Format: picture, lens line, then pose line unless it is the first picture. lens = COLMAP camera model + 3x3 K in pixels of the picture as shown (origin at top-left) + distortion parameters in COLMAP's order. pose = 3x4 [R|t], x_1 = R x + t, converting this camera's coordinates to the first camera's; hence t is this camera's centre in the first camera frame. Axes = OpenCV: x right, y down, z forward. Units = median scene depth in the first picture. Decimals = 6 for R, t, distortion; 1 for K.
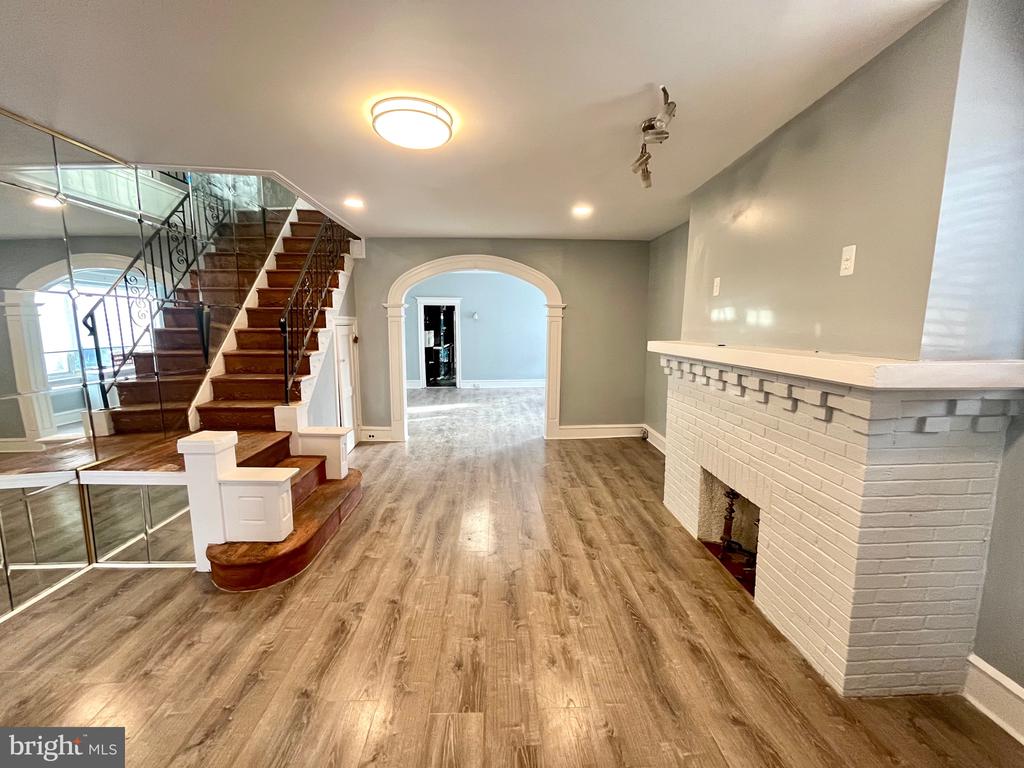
lens RADIAL K [[412.5, 0, 511.1], [0, 412.5, 379.3], [0, 0, 1]] dist [-0.004699, 0.000122]
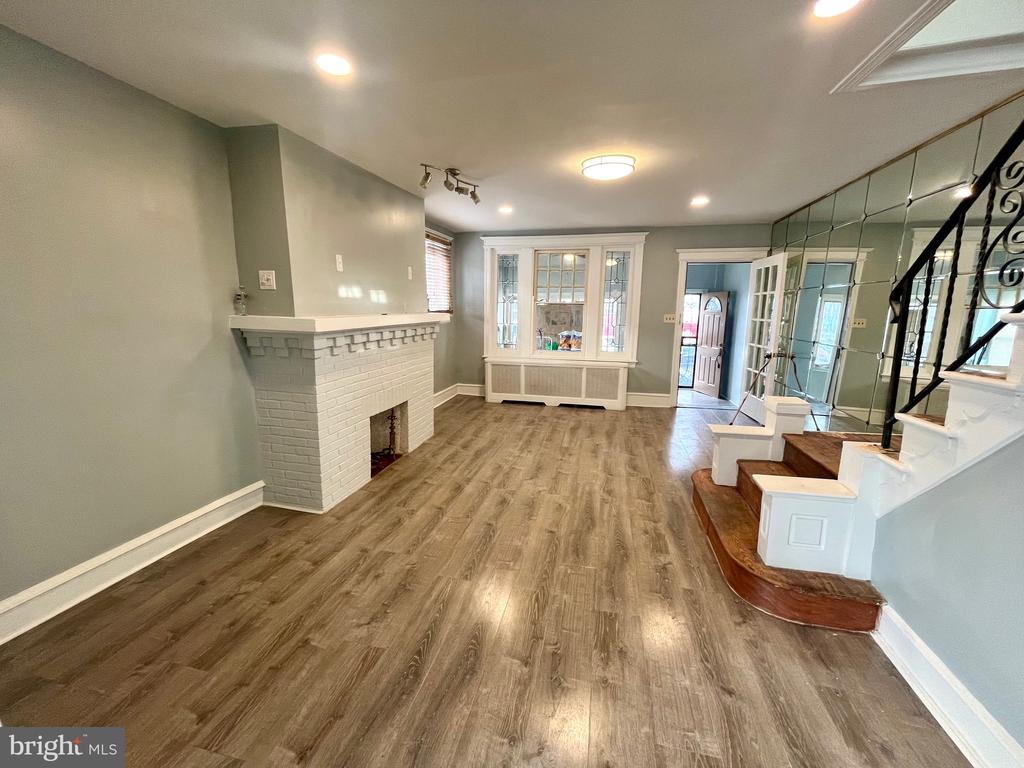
lens RADIAL K [[412.5, 0, 502.2], [0, 412.5, 379.0], [0, 0, 1]] dist [-0.004699, 0.000122]
pose [[-0.958139, -0.061033, 0.279723, -0.268020], [0.025499, 0.954939, 0.295704, -0.271376], [-0.285166, 0.290458, -0.913408, 2.172399]]
